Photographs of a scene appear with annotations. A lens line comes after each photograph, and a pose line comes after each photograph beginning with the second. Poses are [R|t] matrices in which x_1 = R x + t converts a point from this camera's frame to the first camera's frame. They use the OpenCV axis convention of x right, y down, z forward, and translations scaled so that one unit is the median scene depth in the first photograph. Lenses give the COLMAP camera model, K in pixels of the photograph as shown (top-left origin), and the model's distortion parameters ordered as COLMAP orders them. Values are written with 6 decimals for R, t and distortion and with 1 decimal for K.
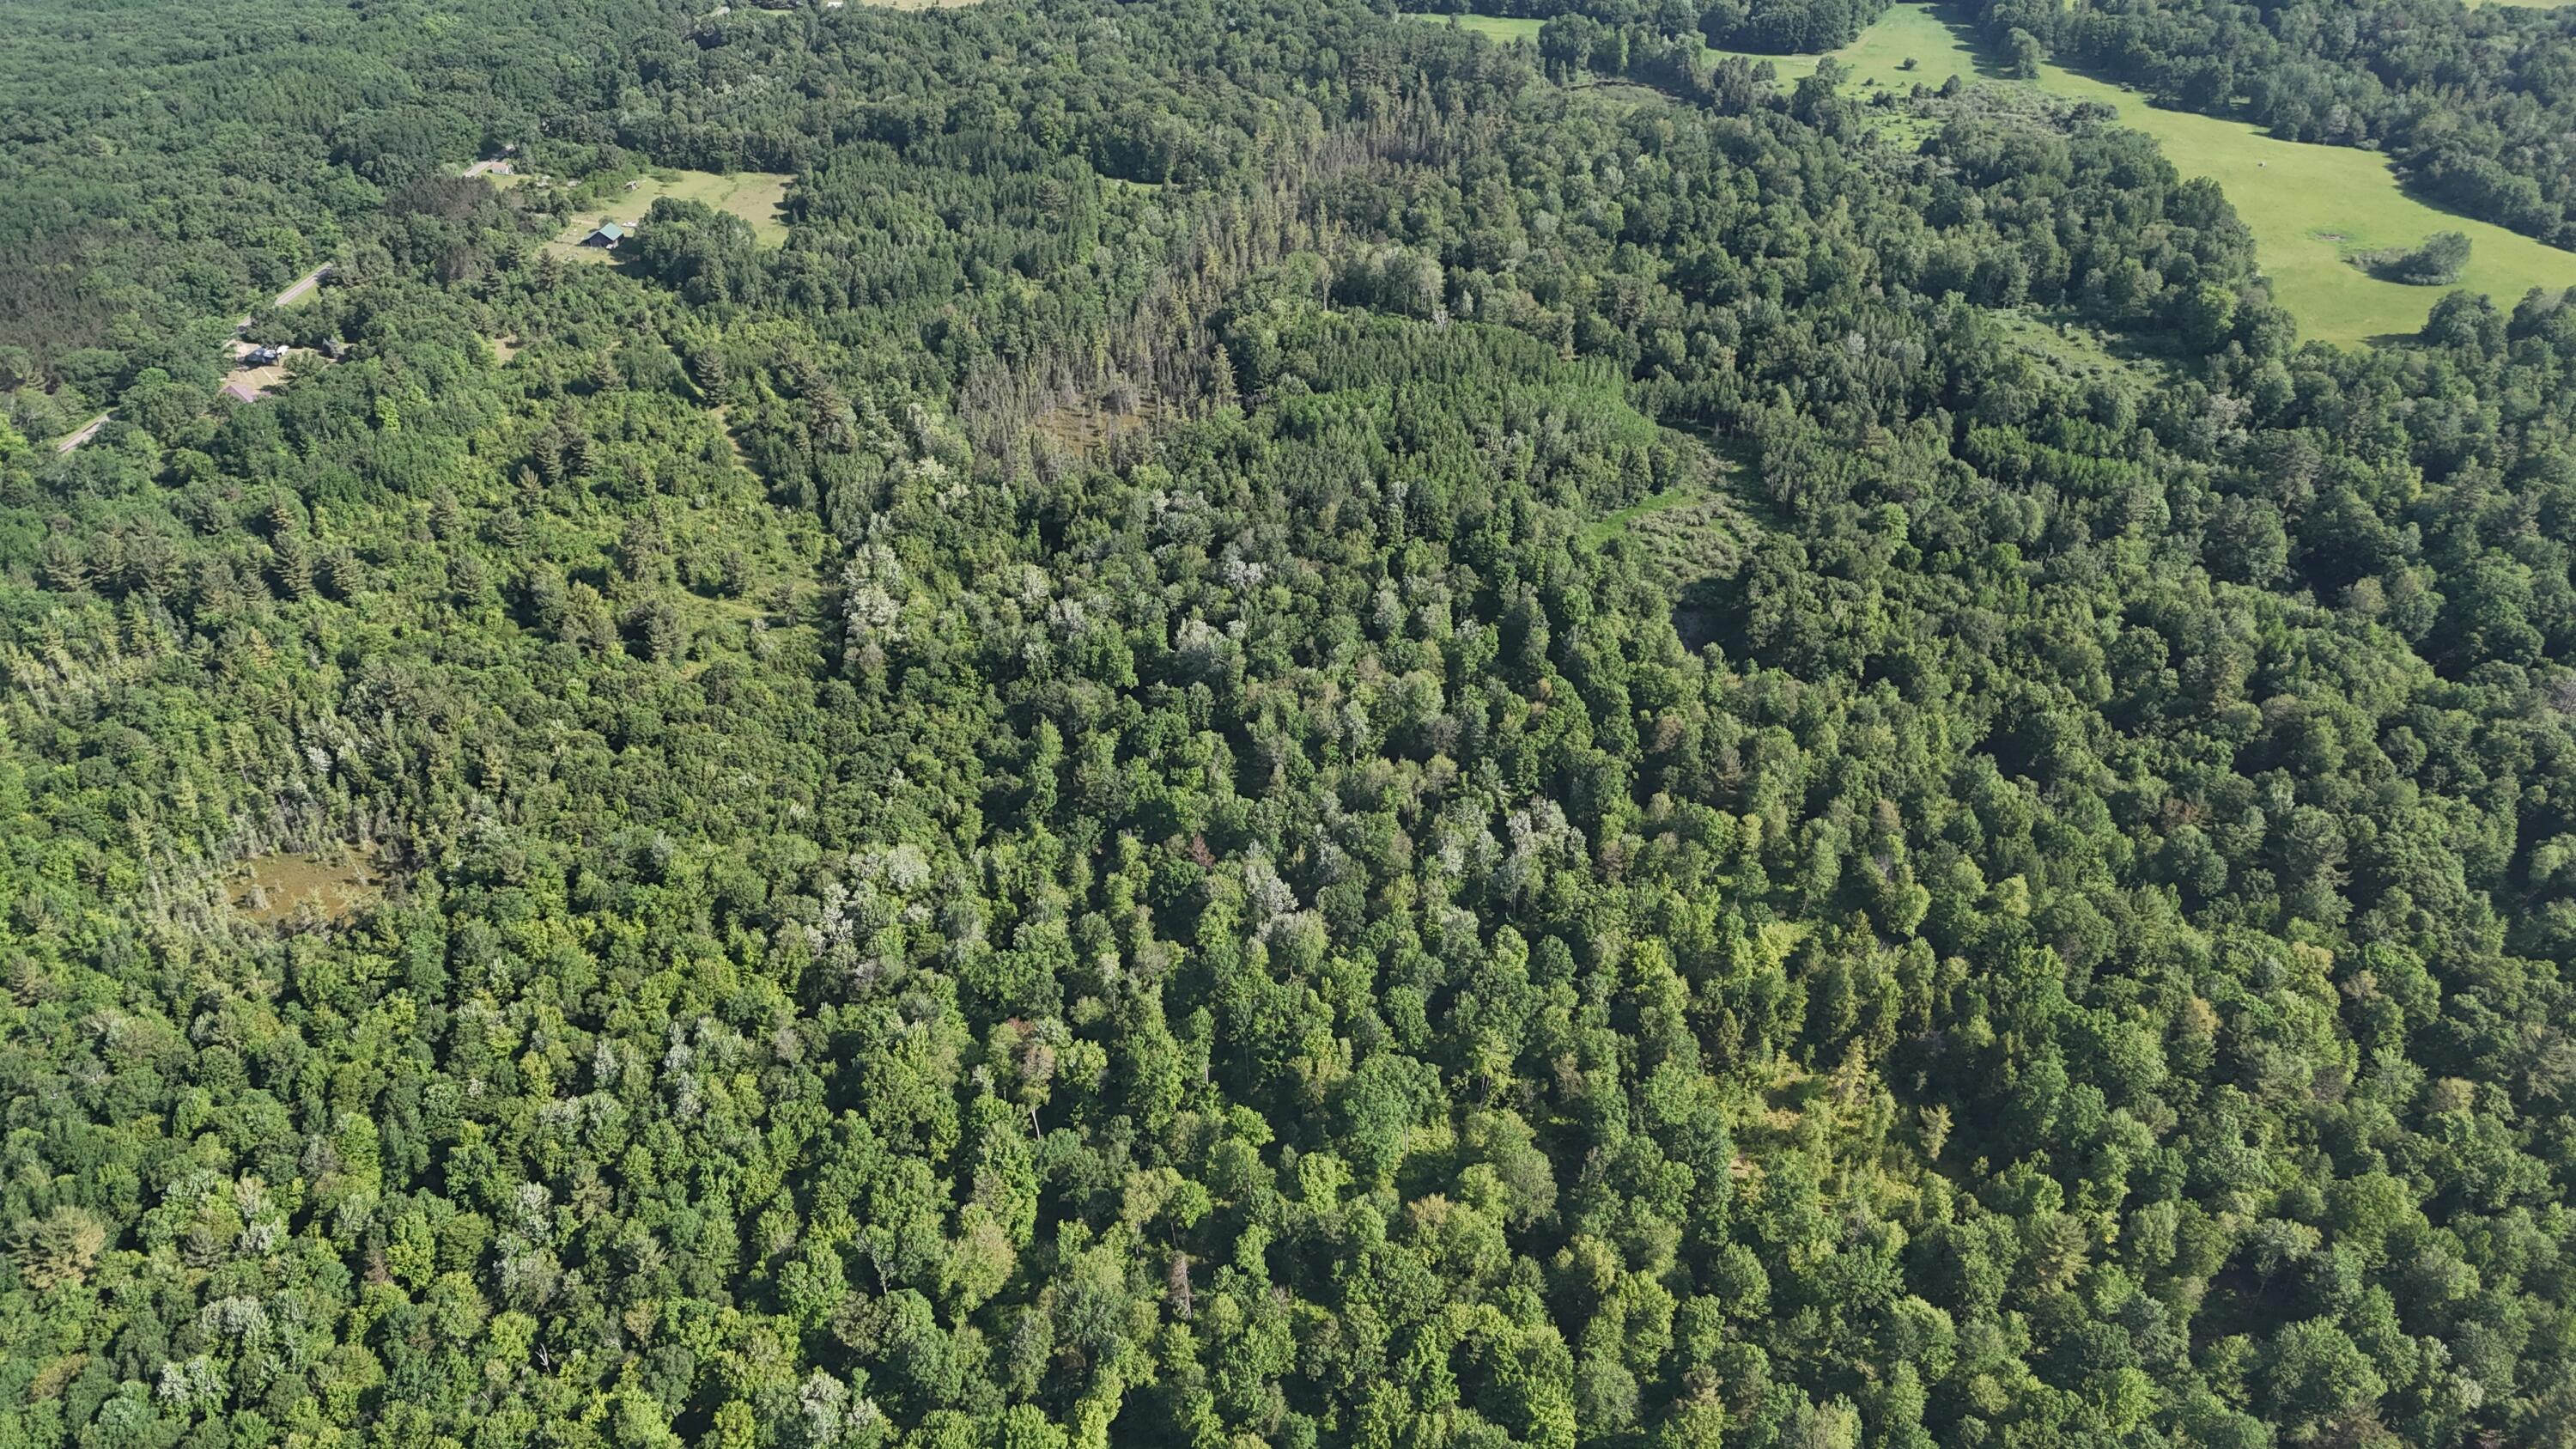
lens RADIAL K [[1892.7, 0, 1287.9], [0, 1892.7, 713.8], [0, 0, 1]] dist [0.075589, -0.063197]
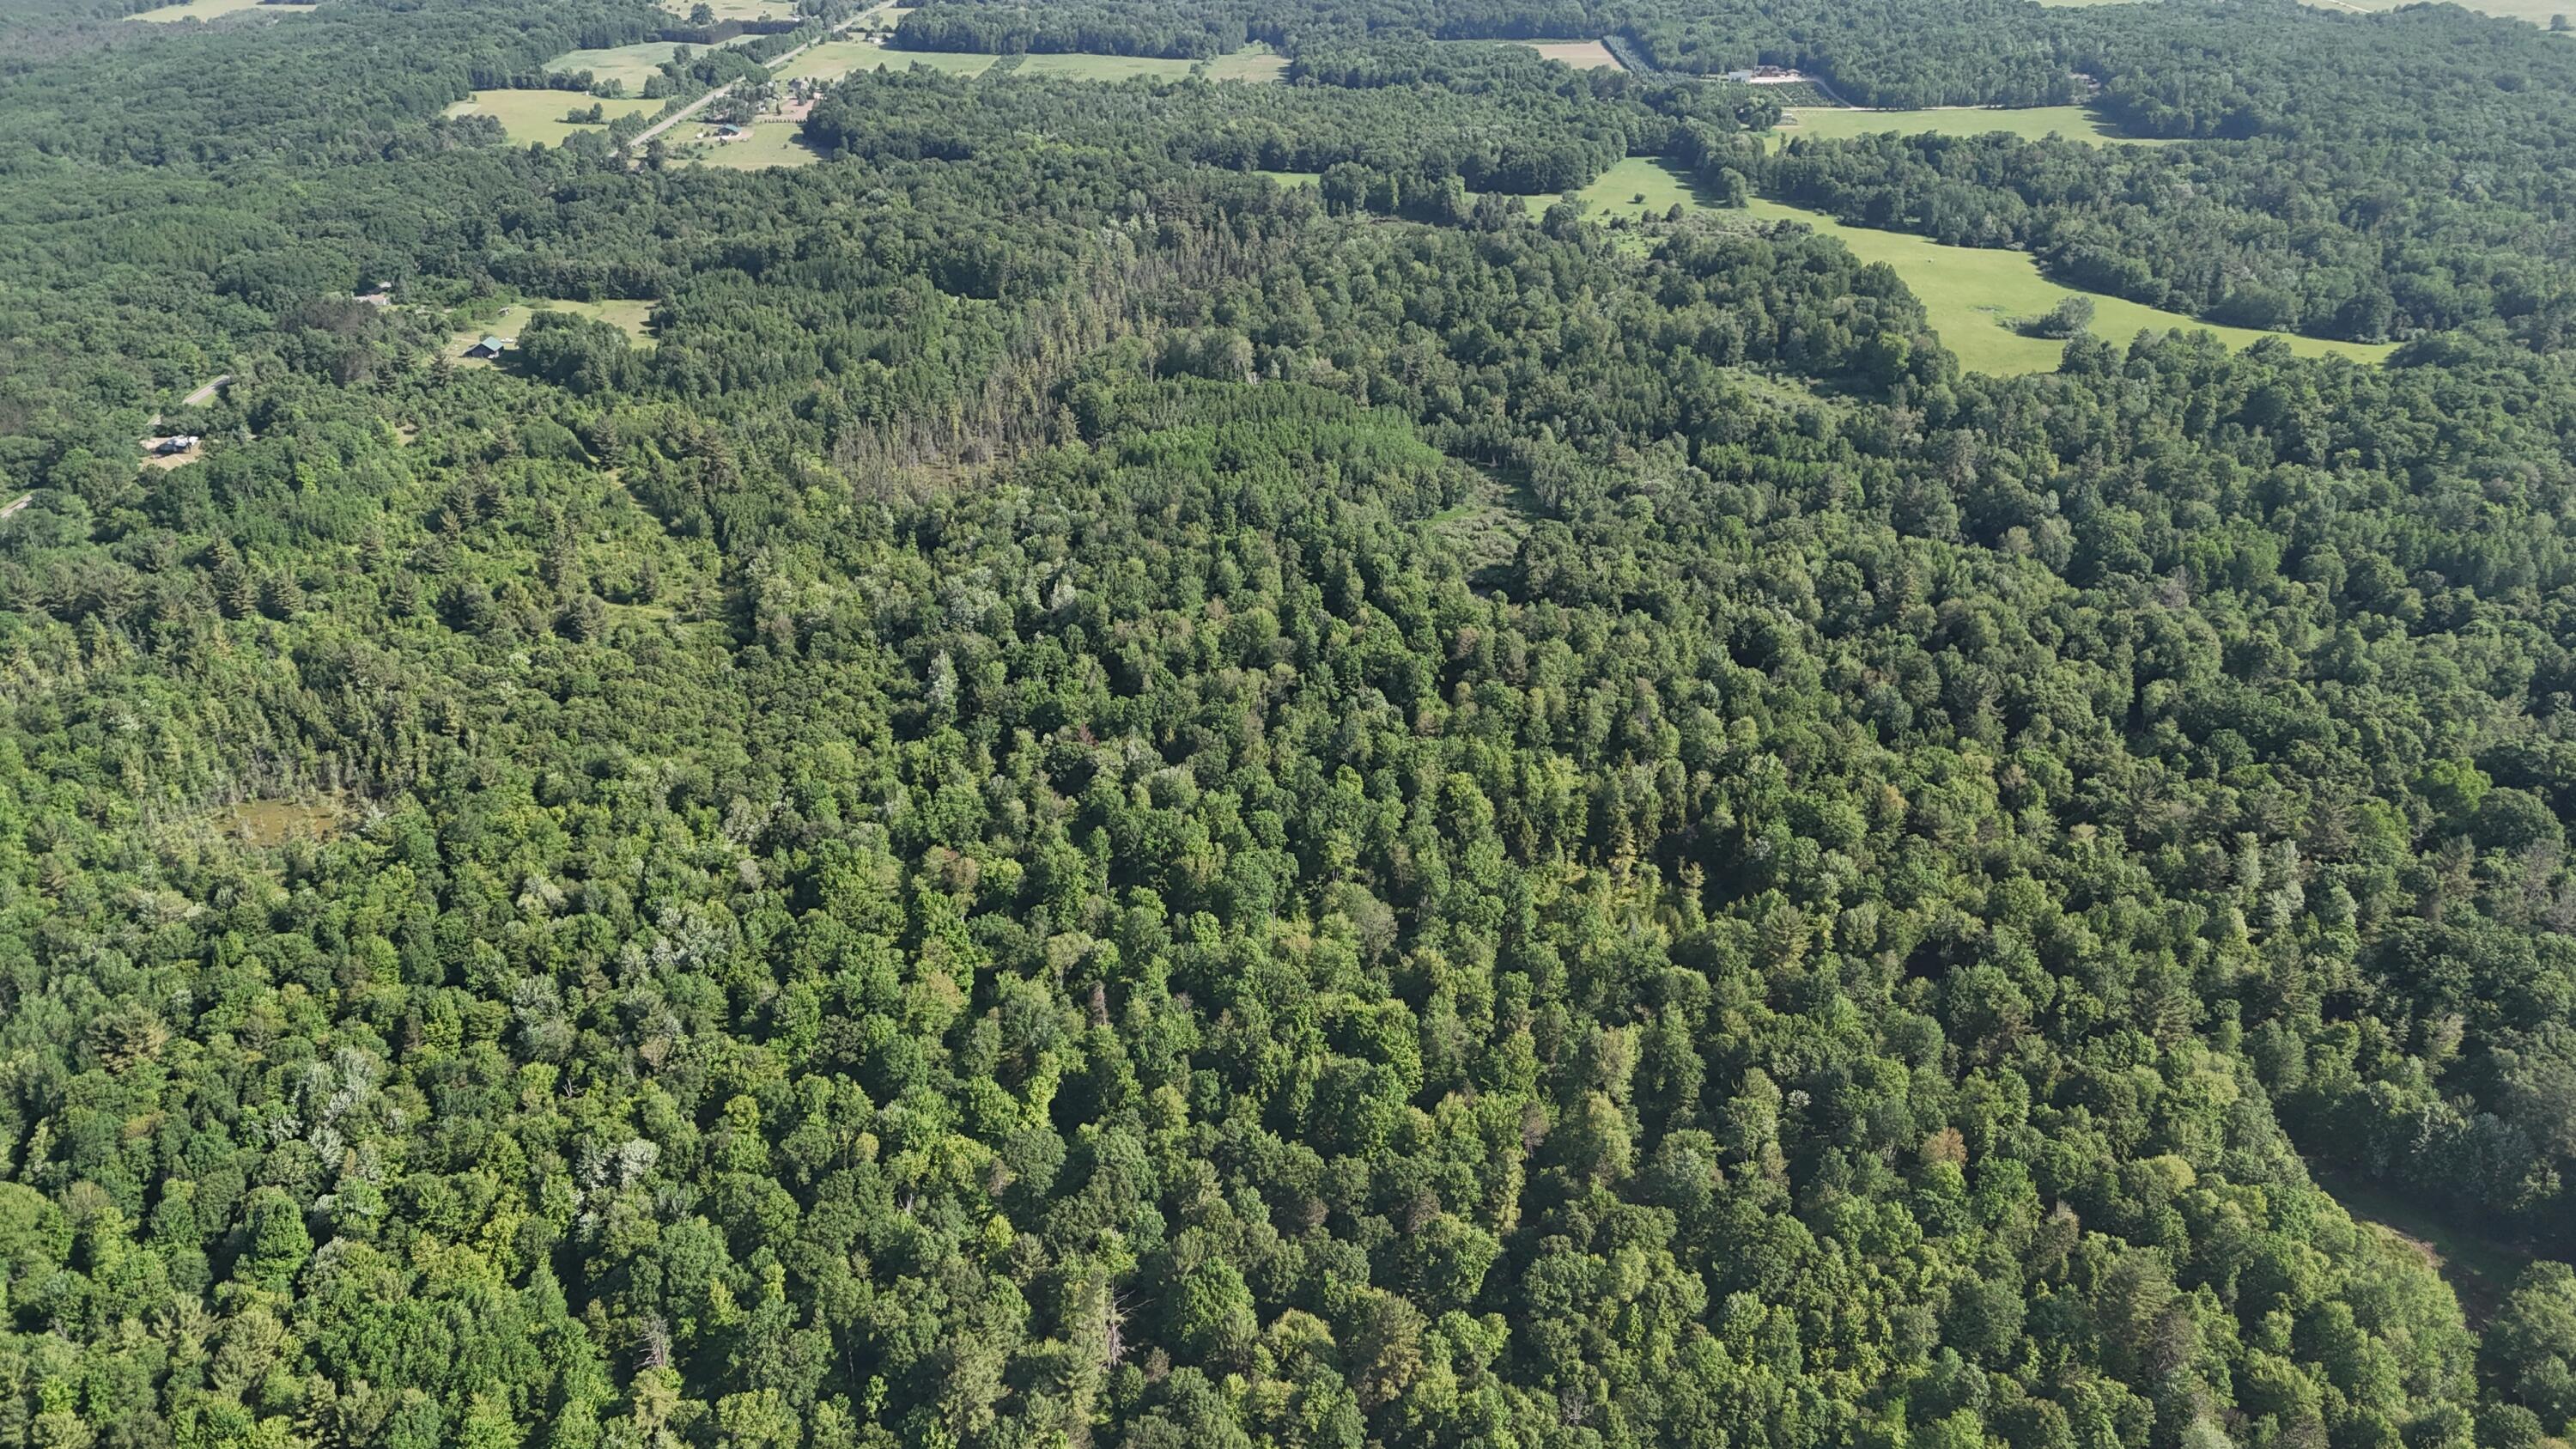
lens RADIAL K [[1877.5, 0, 1288.5], [0, 1877.5, 736.2], [0, 0, 1]] dist [0.083375, -0.079467]
pose [[0.993774, -0.049000, 0.100064, -0.035890], [0.059052, 0.993224, -0.100099, 0.188288], [-0.094481, 0.105384, 0.989933, -0.171980]]
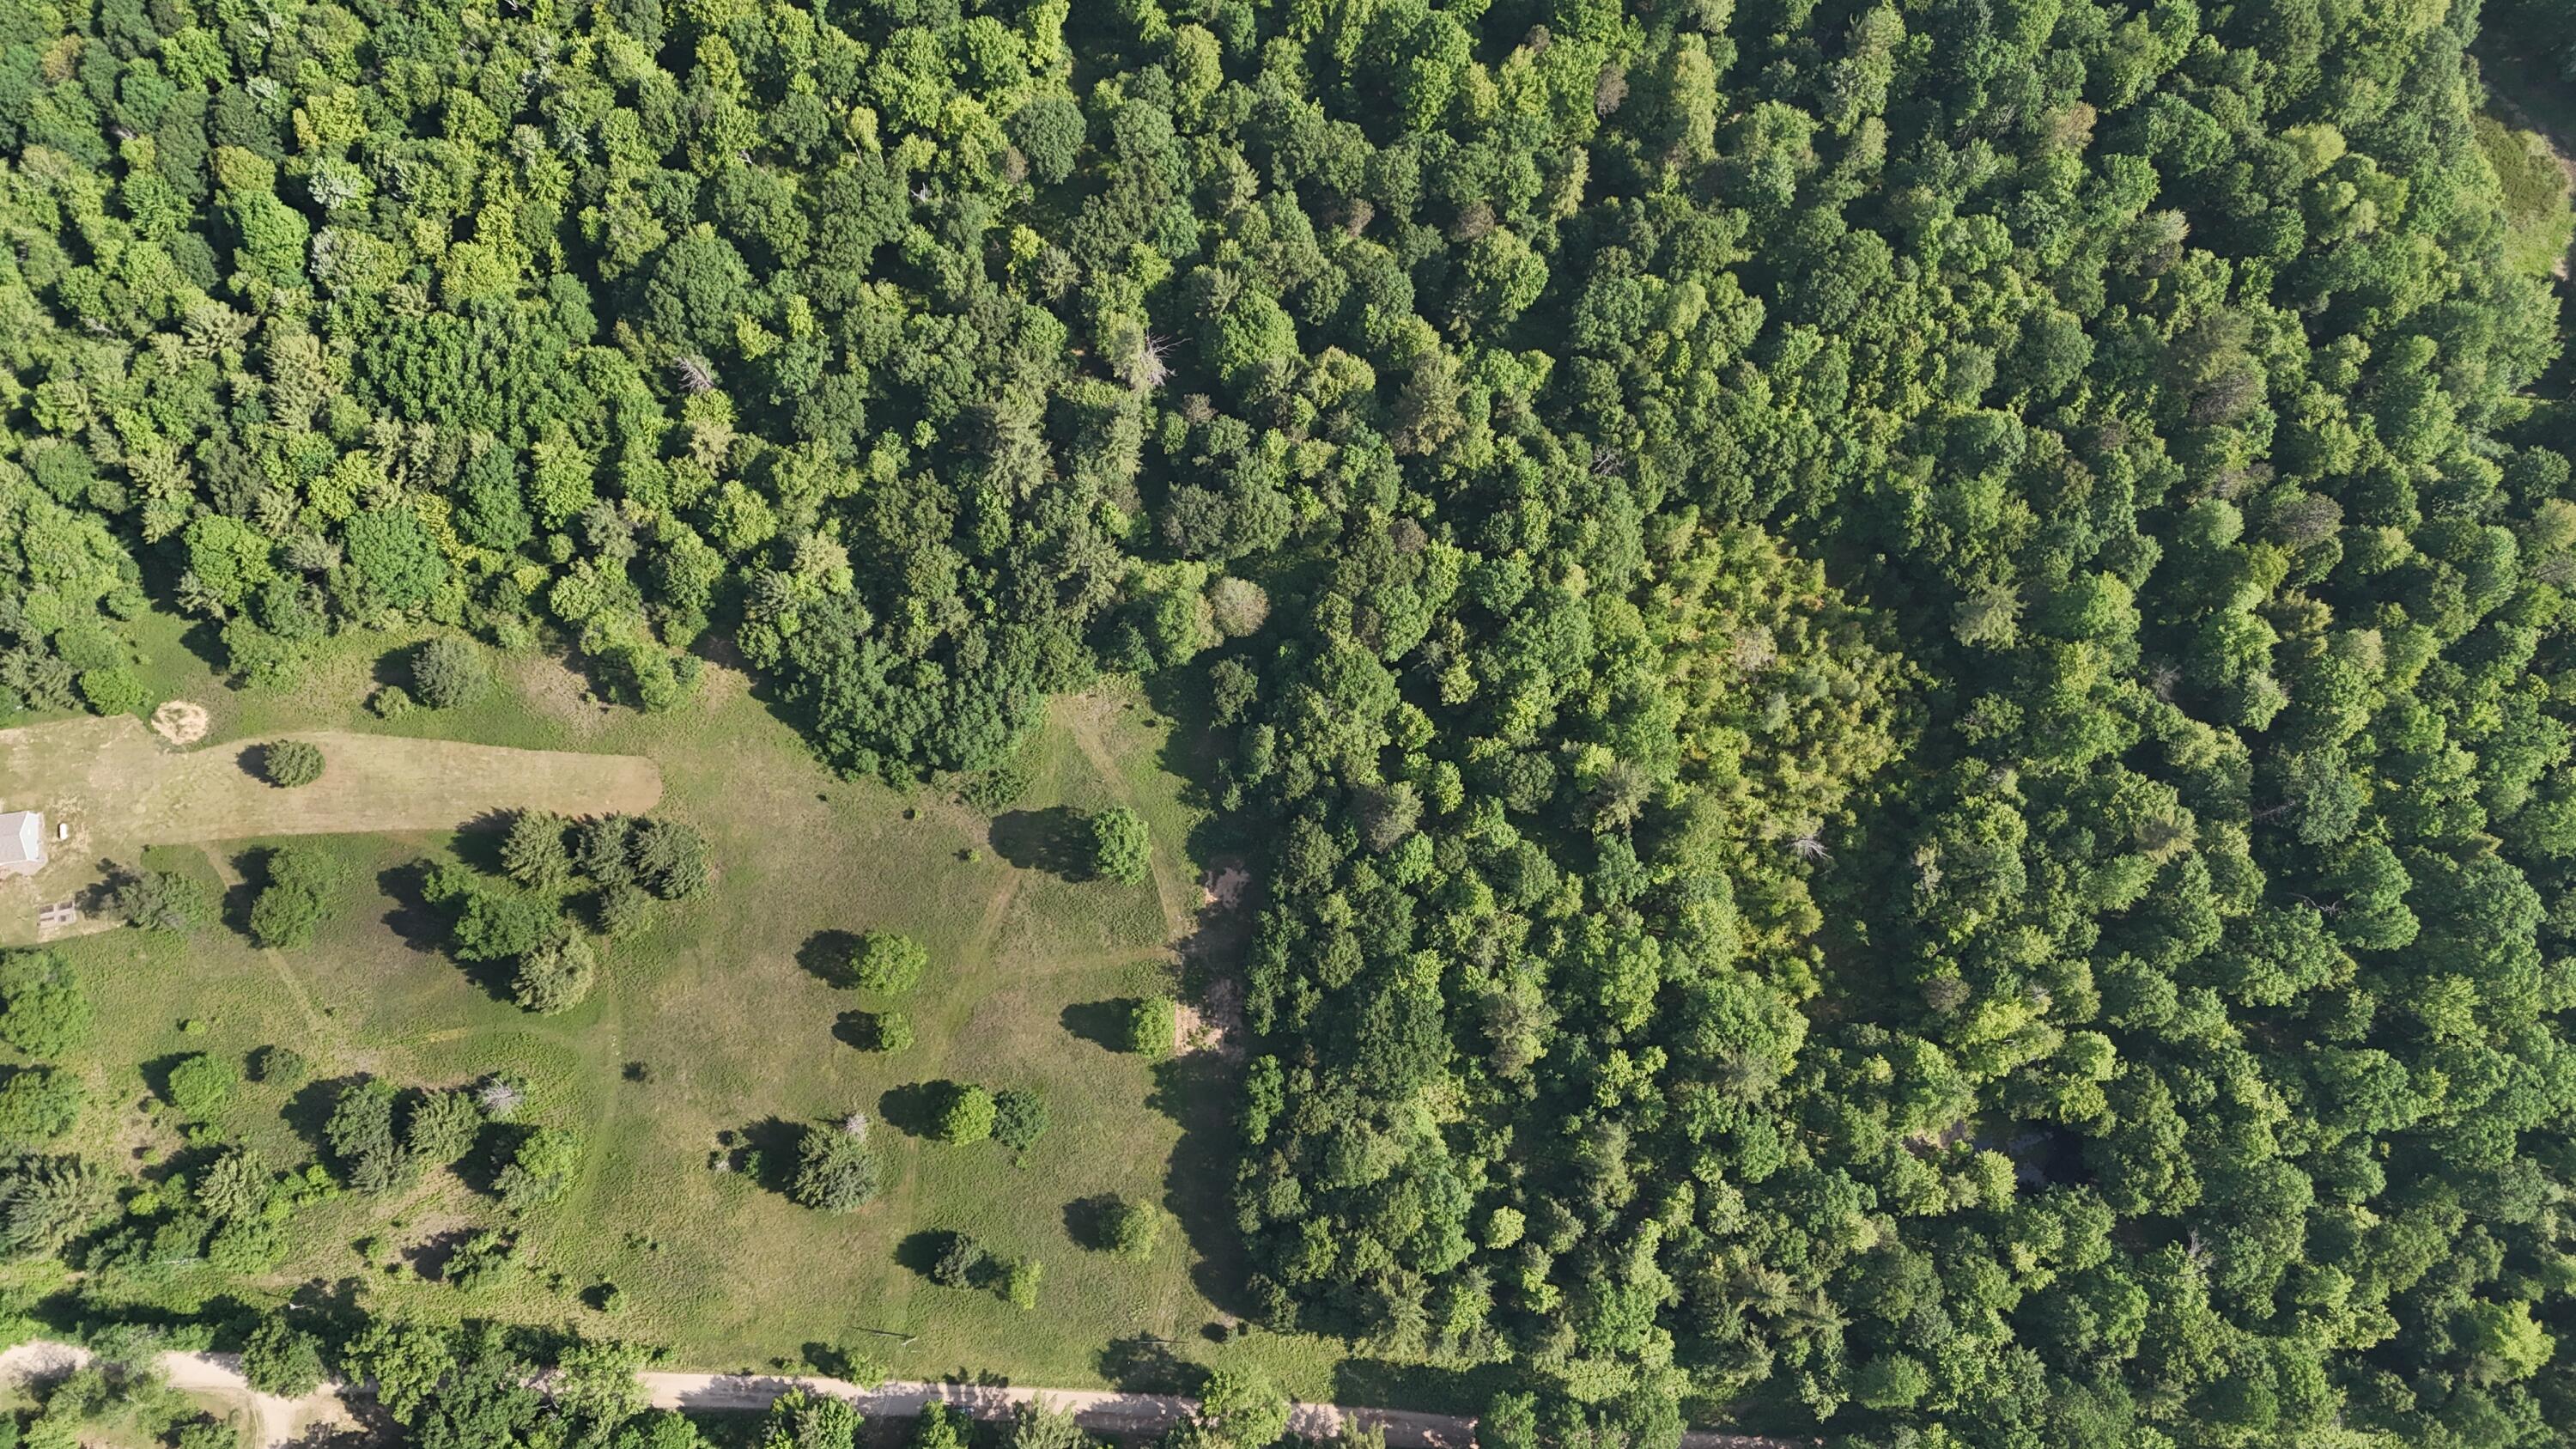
lens RADIAL K [[1896.1, 0, 1292.4], [0, 1896.1, 716.2], [0, 0, 1]] dist [0.073656, -0.065277]
pose [[0.995395, -0.095841, 0.001711, -0.002043], [0.067761, 0.716165, 0.694634, -0.063524], [-0.067800, -0.691319, 0.719362, -0.038938]]
